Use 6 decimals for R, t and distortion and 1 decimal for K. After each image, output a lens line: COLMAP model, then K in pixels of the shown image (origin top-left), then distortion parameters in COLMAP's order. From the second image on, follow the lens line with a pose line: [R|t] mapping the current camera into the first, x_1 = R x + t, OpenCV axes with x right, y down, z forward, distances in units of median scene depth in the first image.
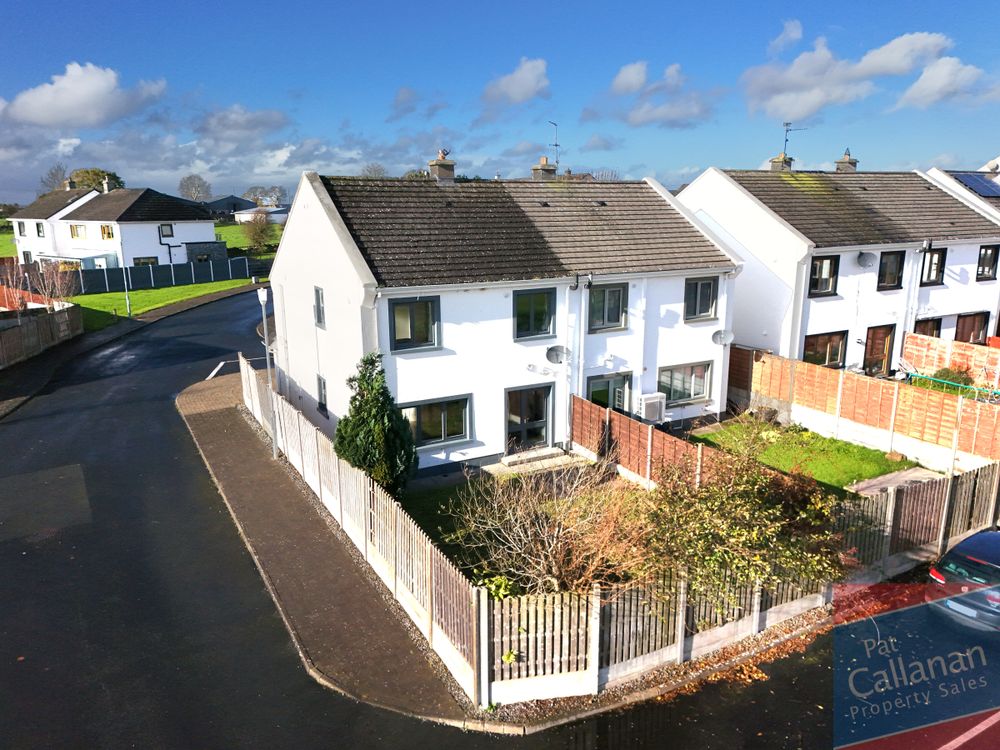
lens RADIAL K [[690.7, 0, 500.0], [0, 690.7, 375.0], [0, 0, 1]] dist [0.028382, -0.000019]
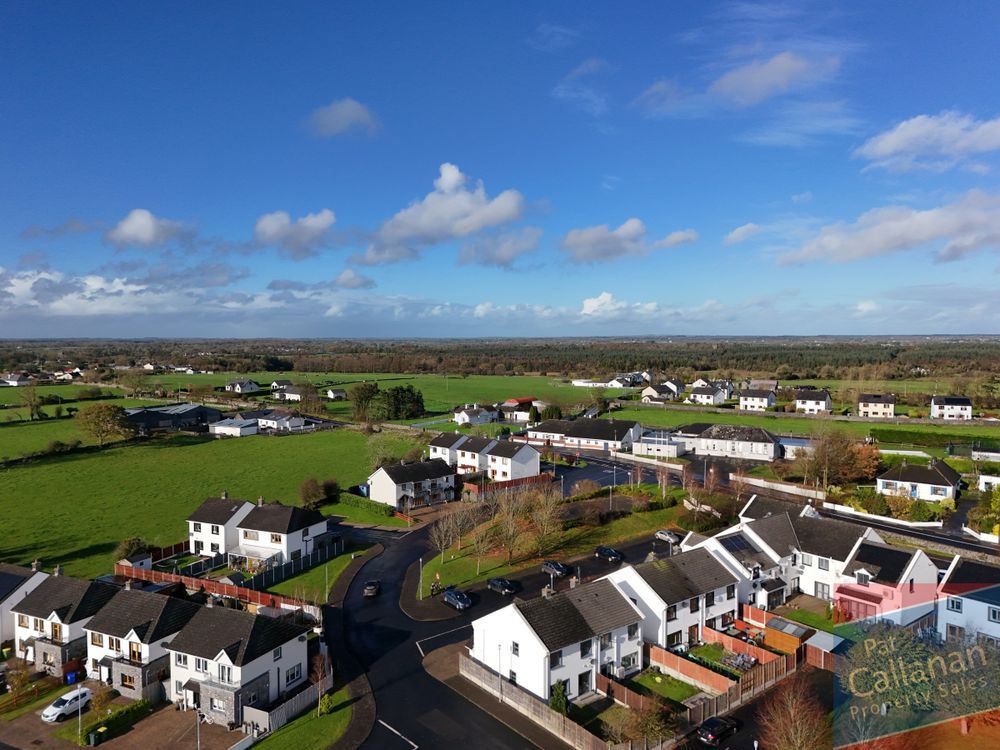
lens RADIAL K [[710.0, 0, 500.0], [0, 710.0, 375.0], [0, 0, 1]] dist [0.046364, -0.000804]
pose [[0.984117, -0.000119, 0.177518, -0.786405], [0.030905, 0.984844, -0.170668, -0.662886], [-0.174808, 0.173444, 0.969206, -1.990349]]
